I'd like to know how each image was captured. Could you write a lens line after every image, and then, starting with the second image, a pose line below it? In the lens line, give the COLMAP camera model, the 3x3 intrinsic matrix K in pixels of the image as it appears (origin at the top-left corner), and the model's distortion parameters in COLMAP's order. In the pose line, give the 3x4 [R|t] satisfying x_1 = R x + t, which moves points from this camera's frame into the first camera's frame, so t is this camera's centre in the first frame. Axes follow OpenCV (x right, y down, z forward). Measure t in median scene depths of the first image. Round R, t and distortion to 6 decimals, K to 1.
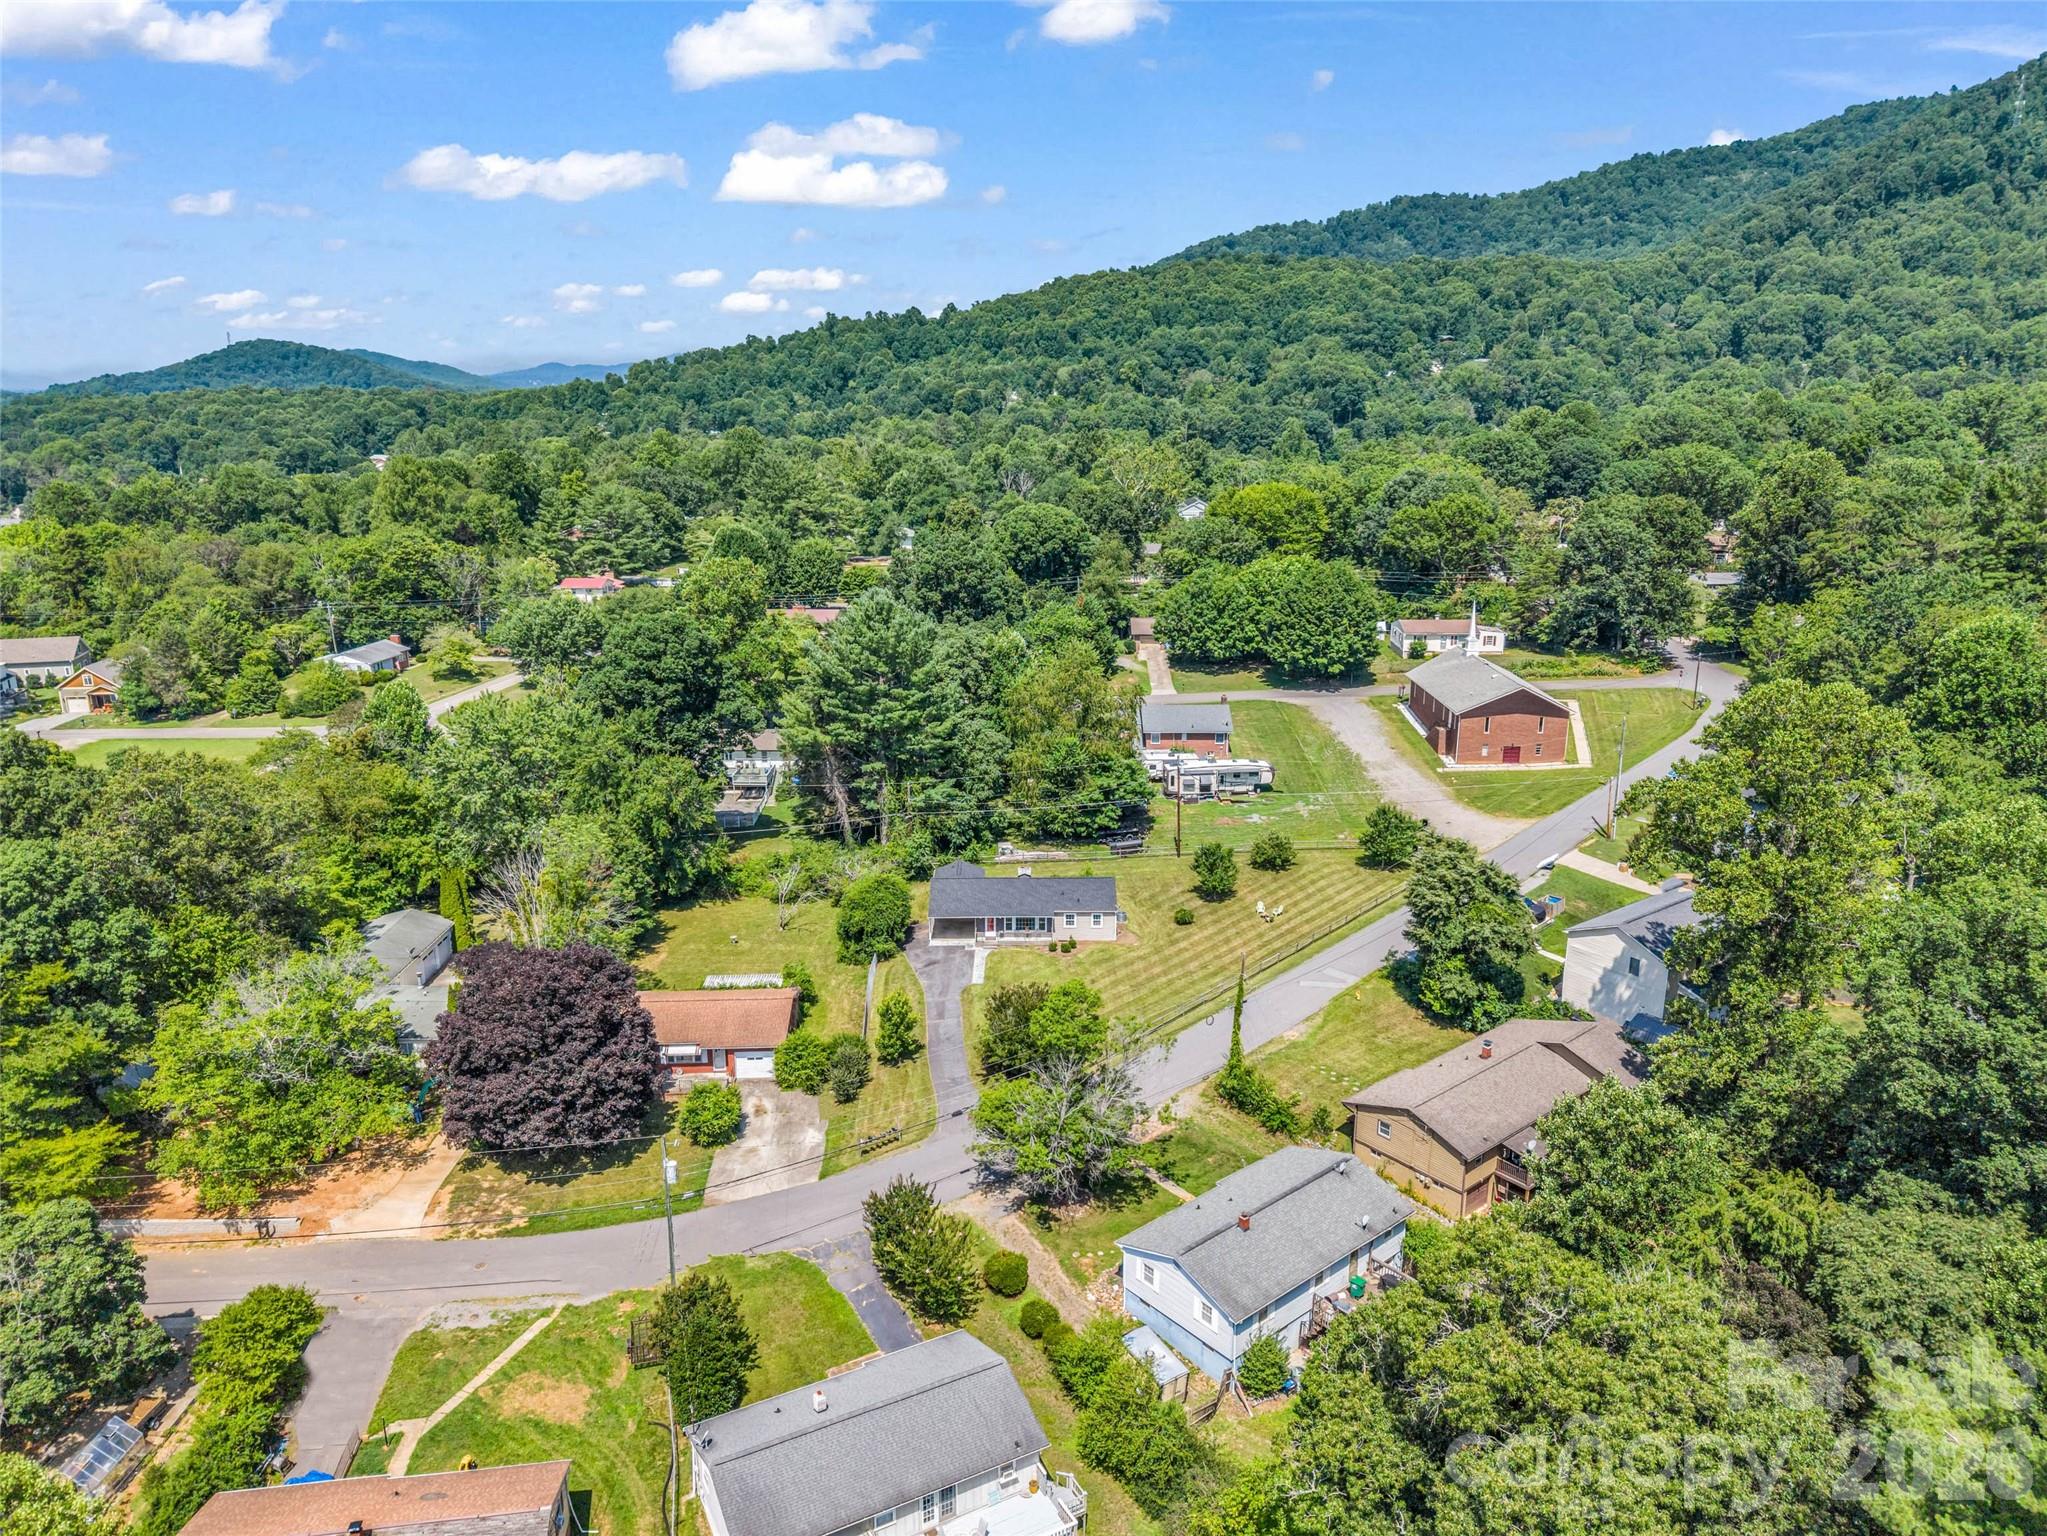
lens RADIAL K [[1395.4, 0, 1023.5], [0, 1395.4, 768.0], [0, 0, 1]] dist [0.005792, -0.004146]
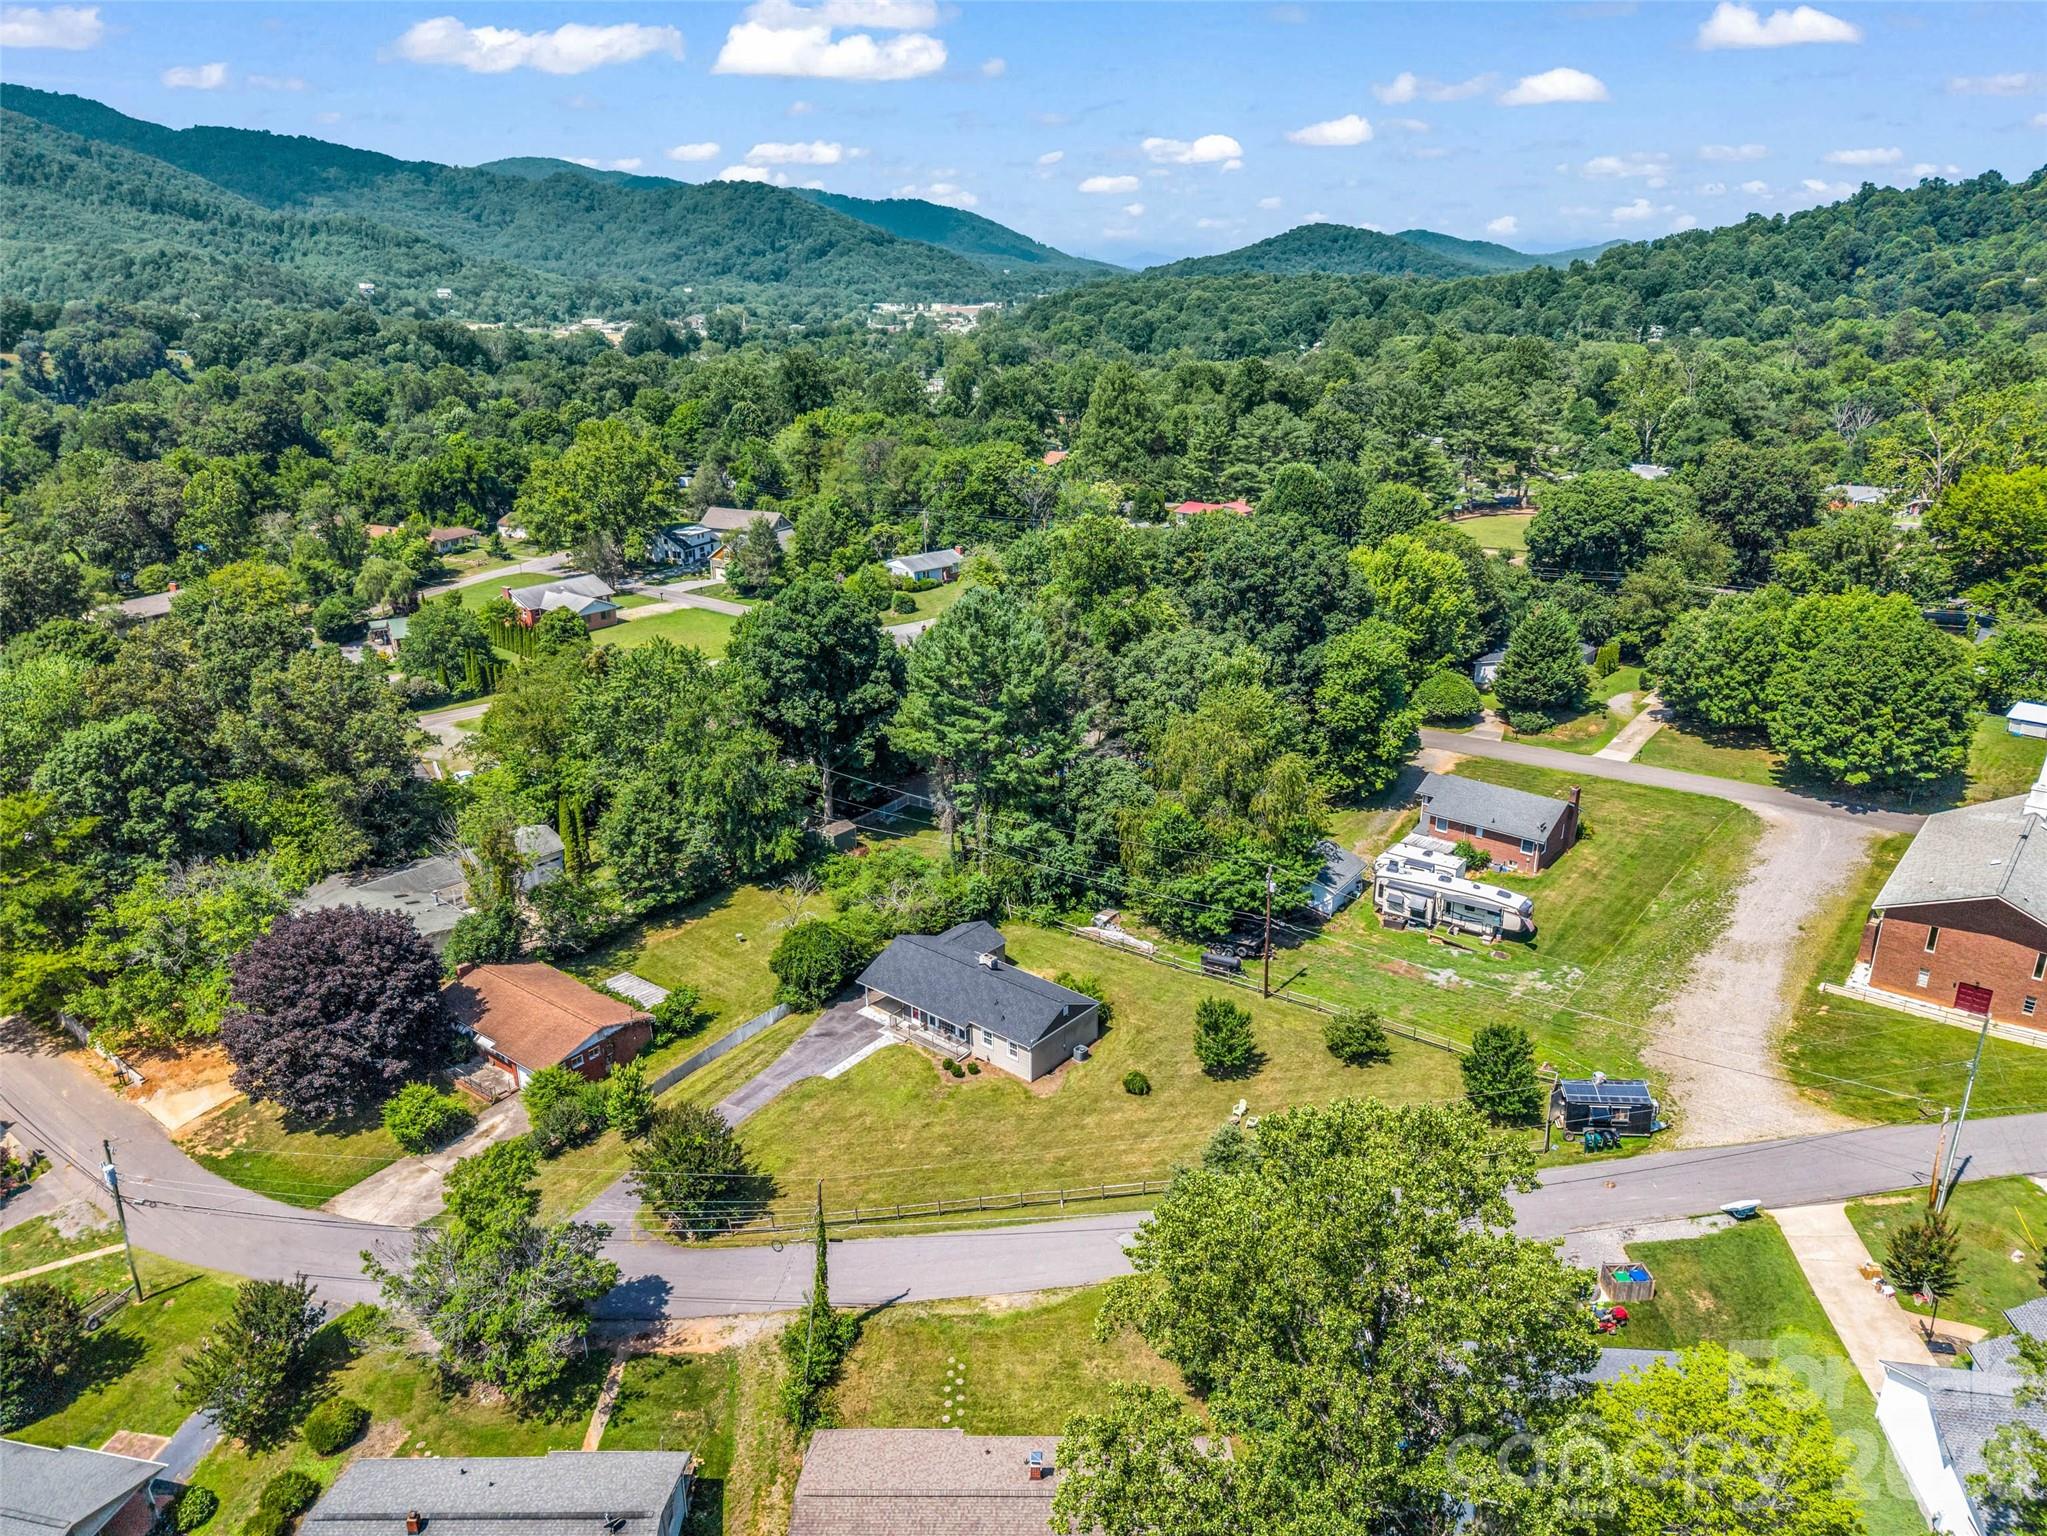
lens RADIAL K [[1398.0, 0, 1023.5], [0, 1398.0, 768.0], [0, 0, 1]] dist [0.001305, -0.000049]
pose [[0.765011, 0.215570, -0.606867, 0.395746], [-0.166951, 0.976484, 0.136407, -0.123529], [0.622001, -0.003035, 0.783011, 0.296535]]
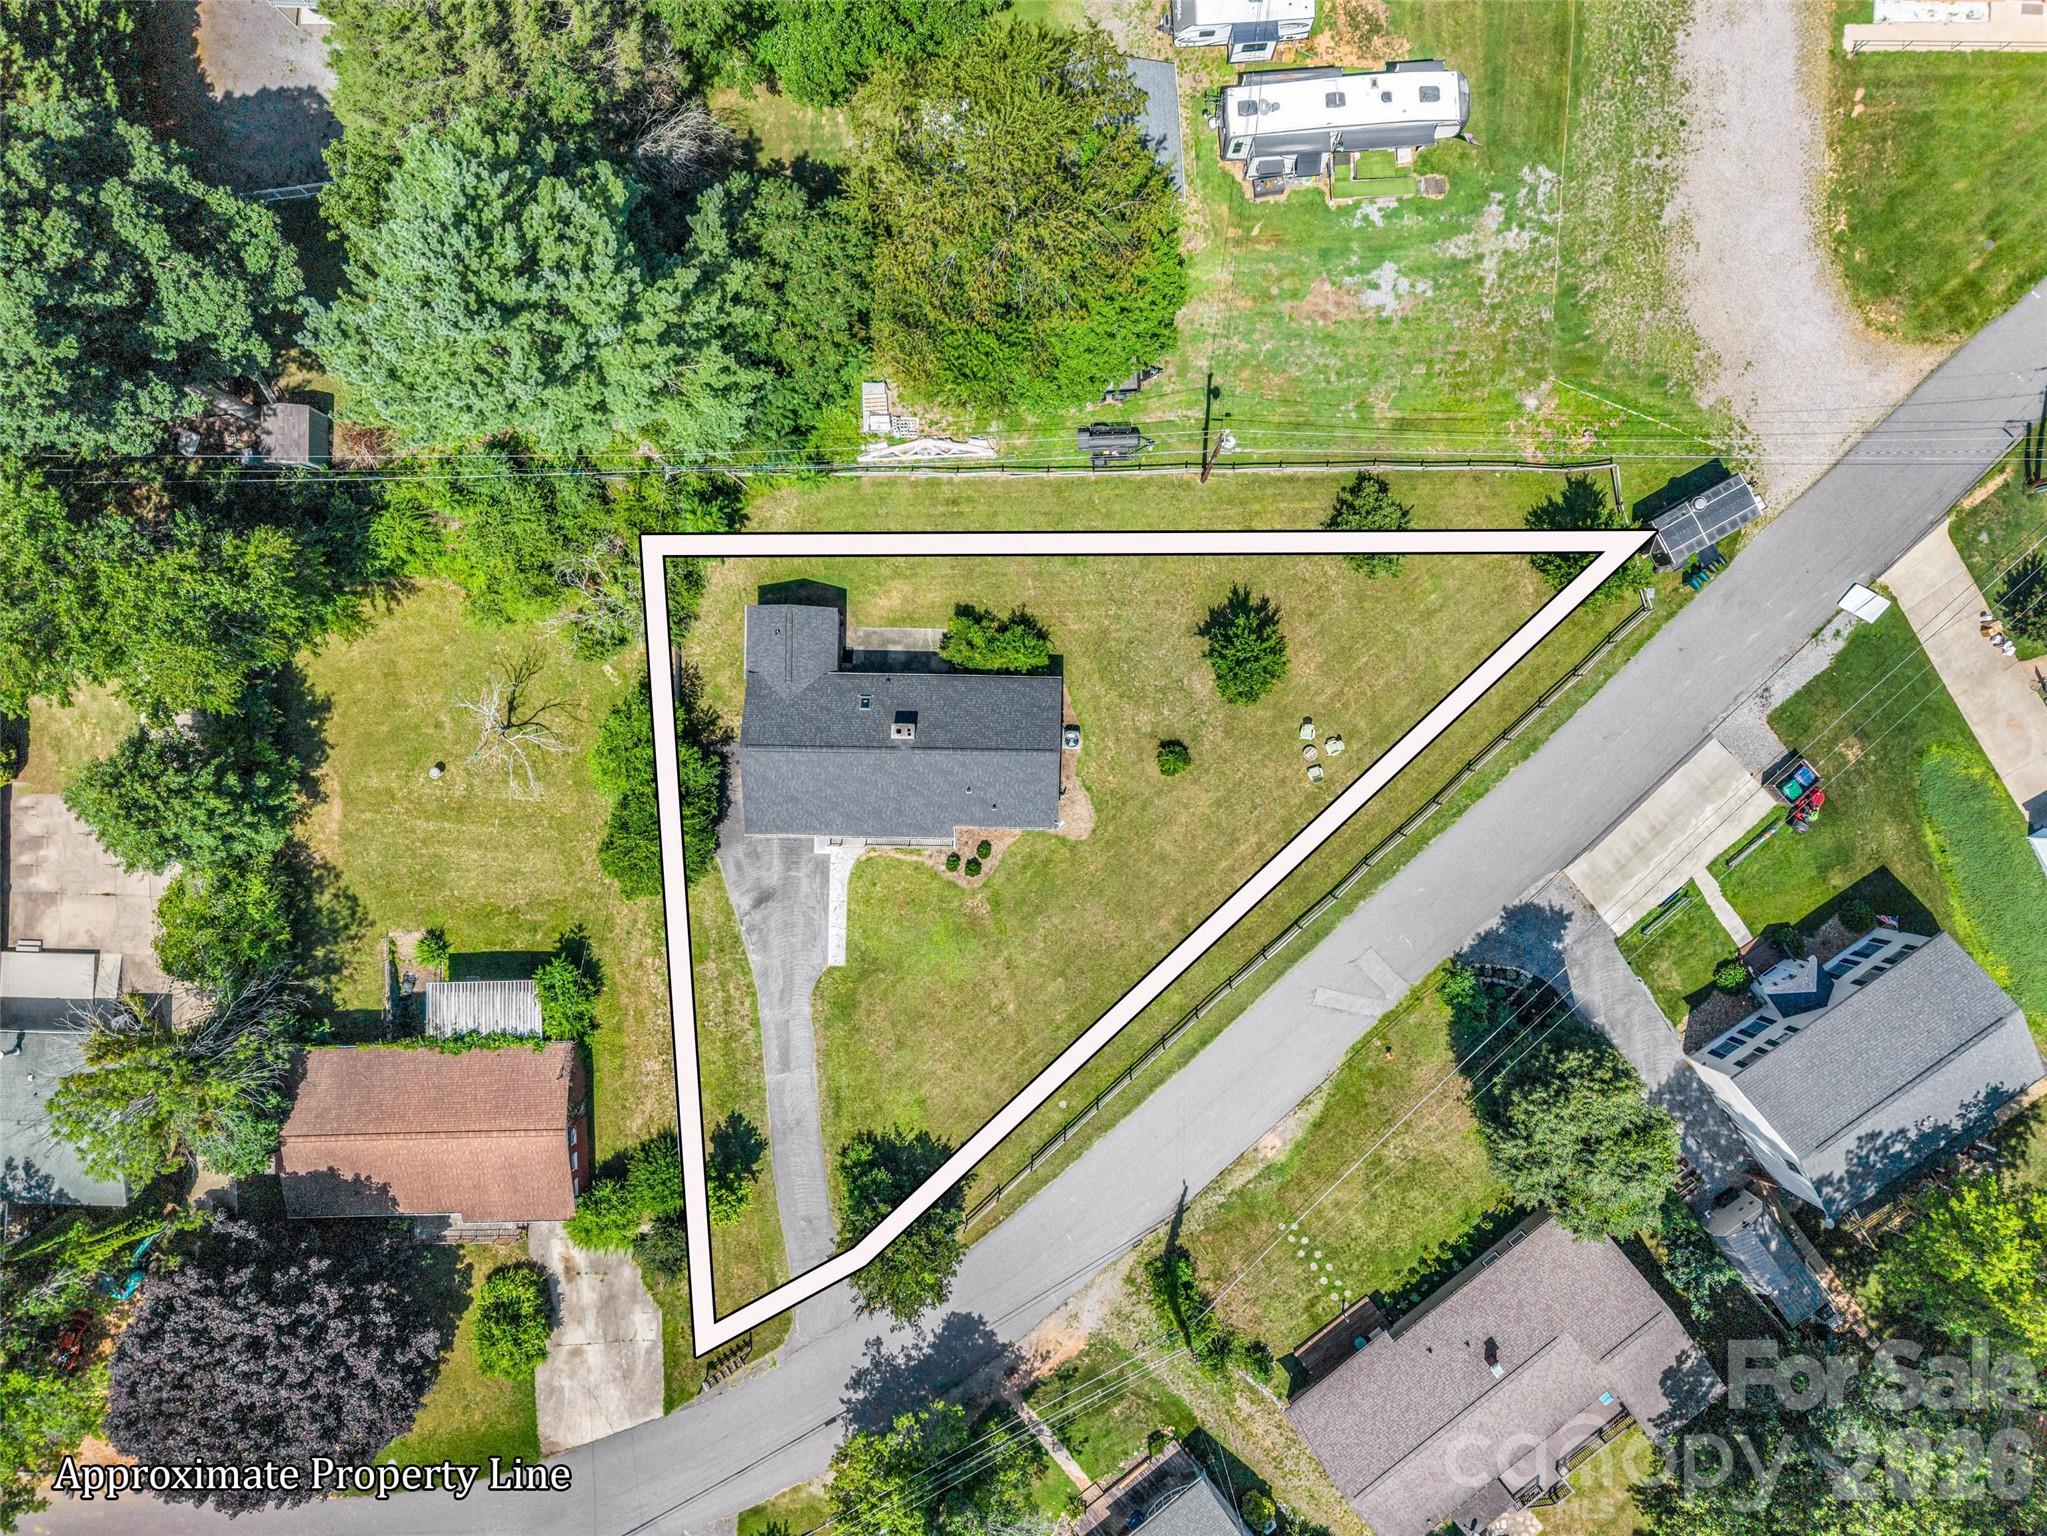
lens RADIAL K [[1398.0, 0, 1023.5], [0, 1398.0, 768.0], [0, 0, 1]] dist [0.001305, -0.000049]
pose [[0.999834, 0.018133, -0.001758, 0.041432], [-0.002976, 0.257749, 0.966207, -0.380079], [0.017973, -0.966042, 0.257761, 0.676500]]
